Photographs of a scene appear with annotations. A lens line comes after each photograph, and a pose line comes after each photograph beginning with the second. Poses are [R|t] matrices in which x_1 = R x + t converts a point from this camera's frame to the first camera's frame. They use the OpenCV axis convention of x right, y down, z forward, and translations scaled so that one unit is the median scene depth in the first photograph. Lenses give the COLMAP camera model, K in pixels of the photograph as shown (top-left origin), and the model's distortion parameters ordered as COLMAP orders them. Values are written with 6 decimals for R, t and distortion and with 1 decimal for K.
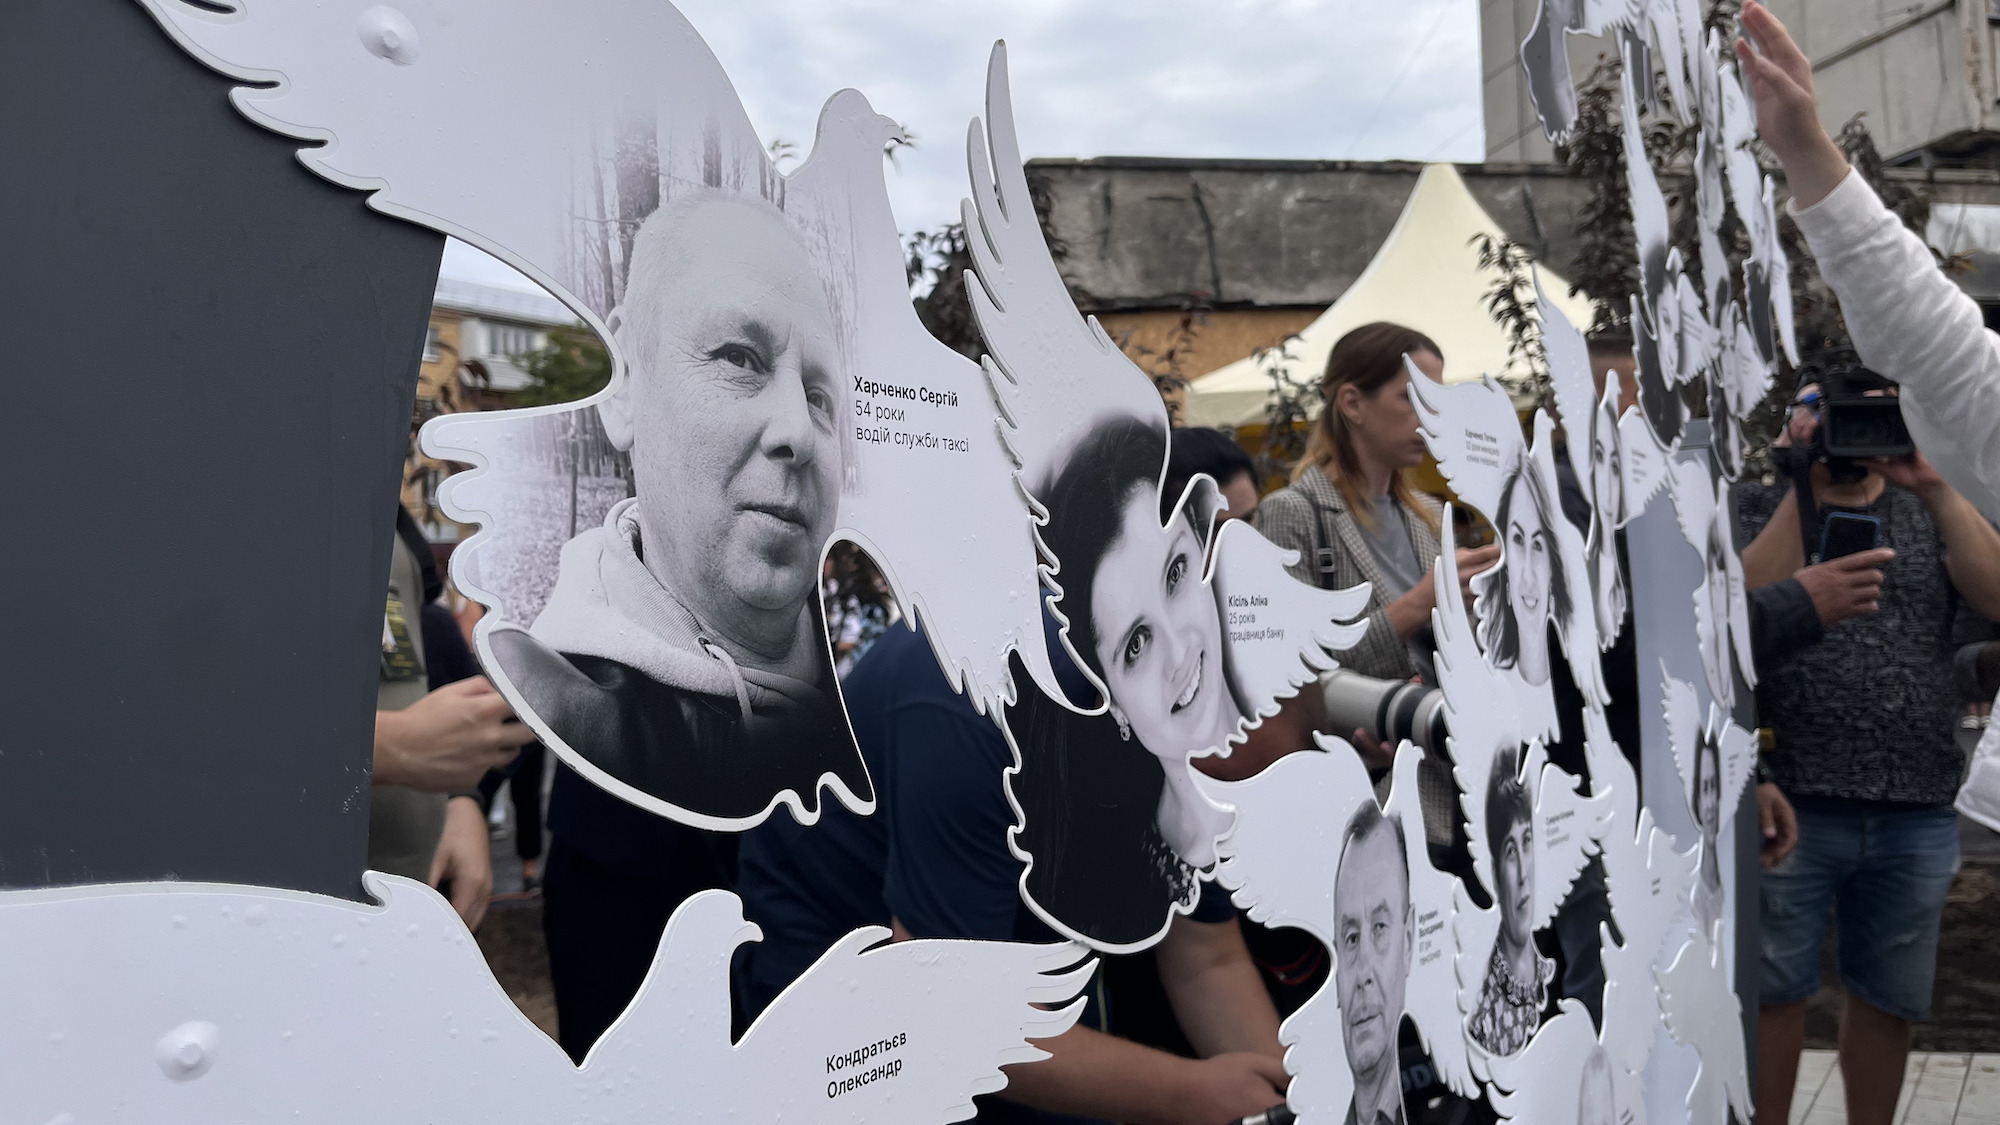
lens RADIAL K [[1517.0, 0, 996.4], [0, 1517.0, 563.9], [0, 0, 1]] dist [0.073238, -0.111145]
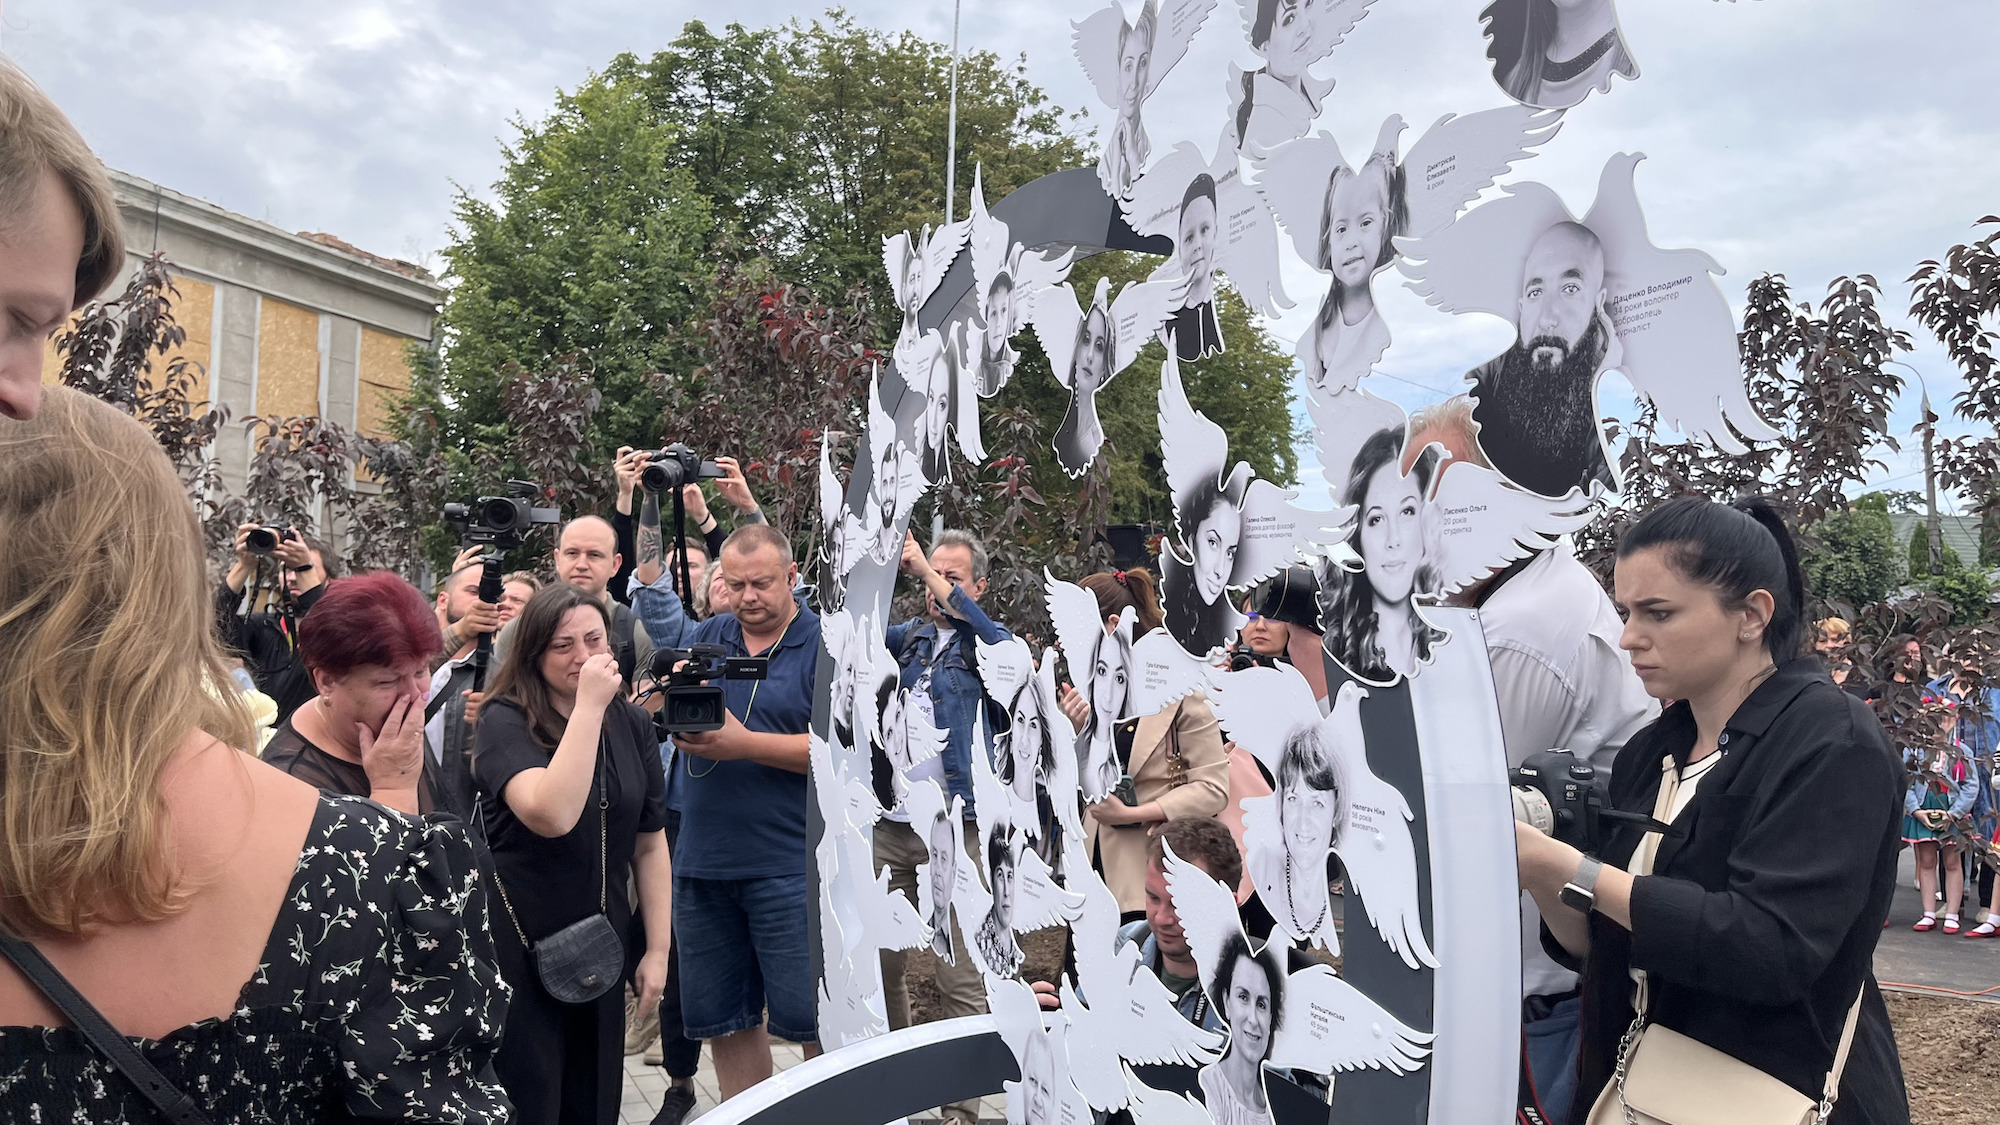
lens RADIAL K [[1517.0, 0, 981.8], [0, 1517.0, 567.9], [0, 0, 1]] dist [0.073238, -0.111145]
pose [[-0.515666, -0.024891, -0.856428, 2.491276], [0.008357, 0.999384, -0.034077, -0.177256], [0.856749, -0.024730, -0.515141, 2.429534]]
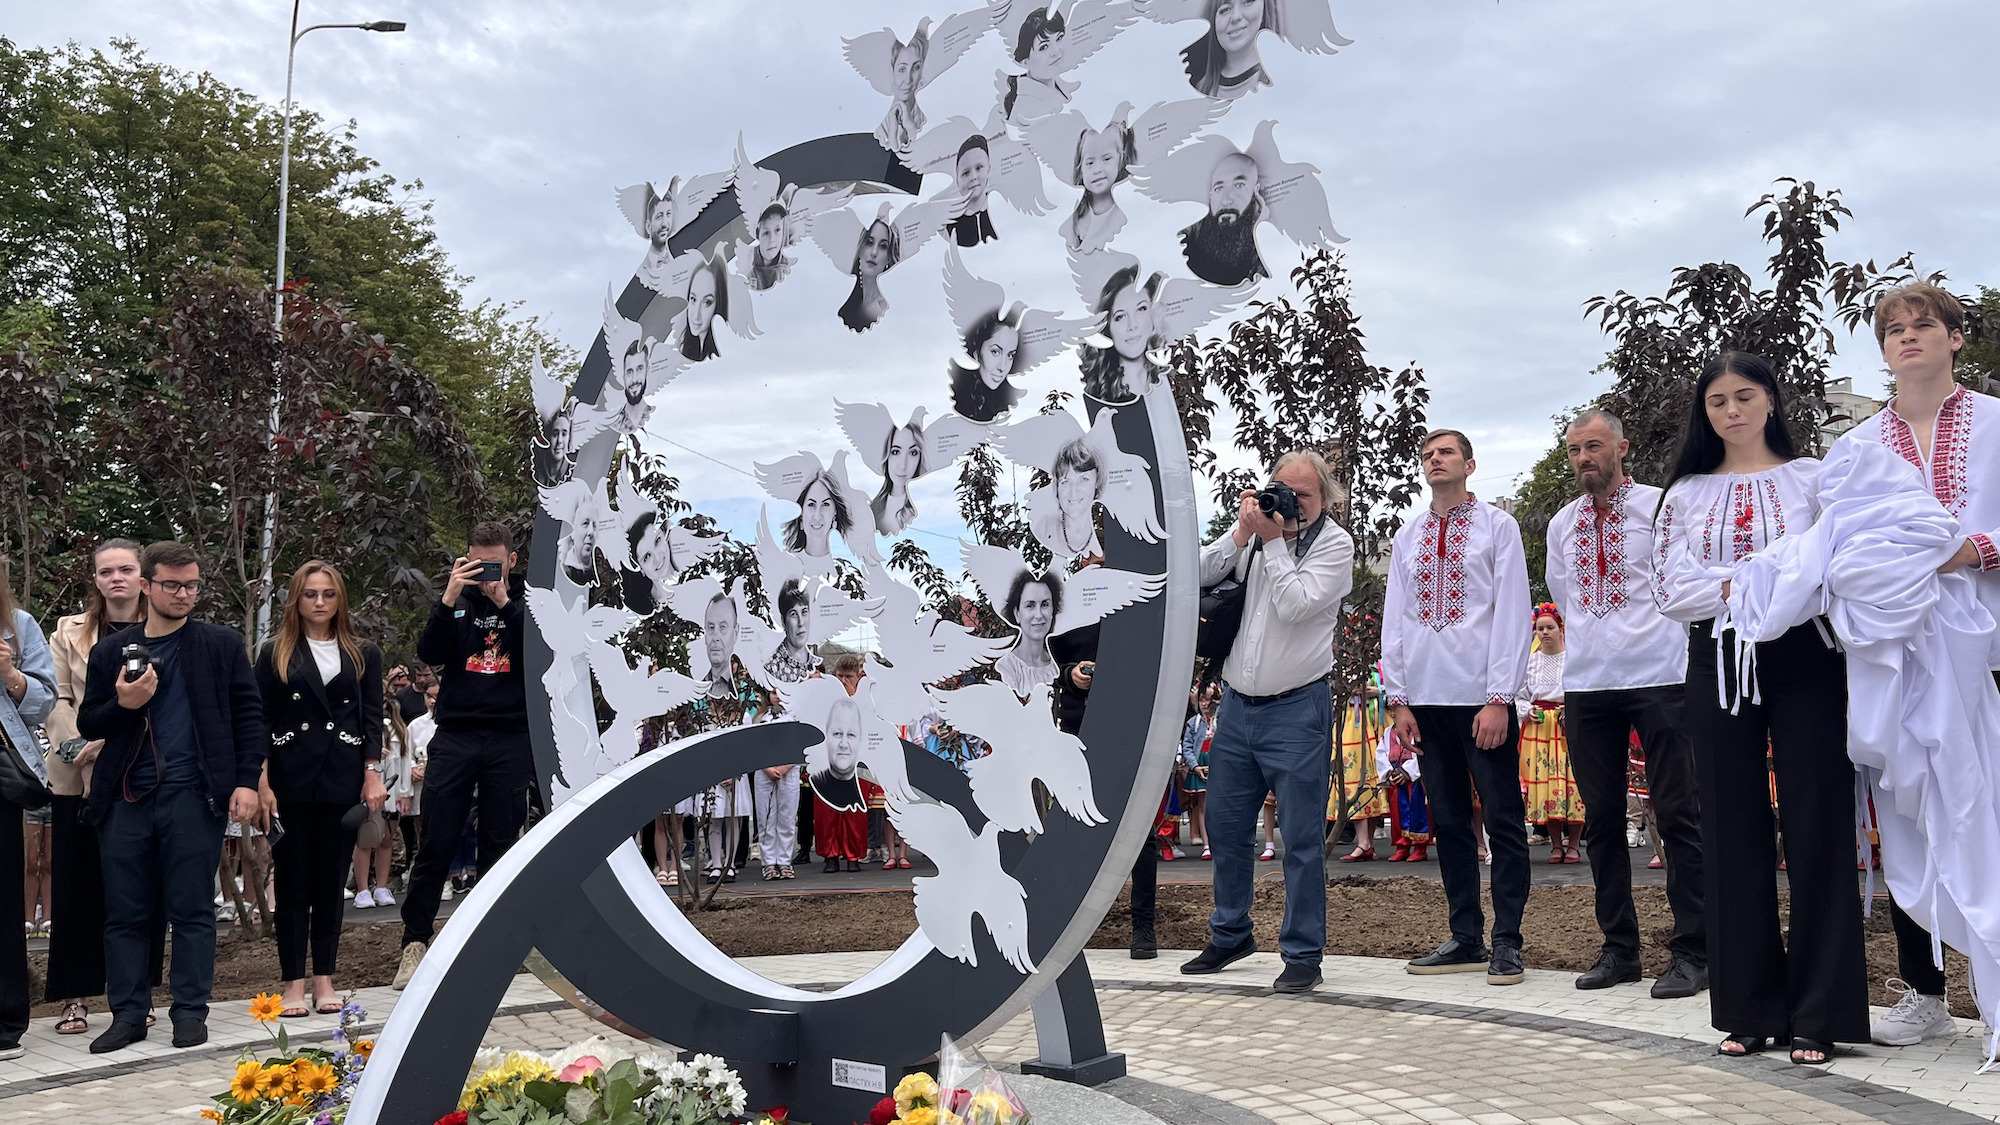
lens RADIAL K [[1517.0, 0, 995.3], [0, 1517.0, 605.5], [0, 0, 1]] dist [0.073238, -0.111145]
pose [[-0.082481, -0.068715, -0.994221, 3.805955], [0.038121, 0.996672, -0.072047, 0.472527], [0.995863, -0.043843, -0.079587, 1.937839]]
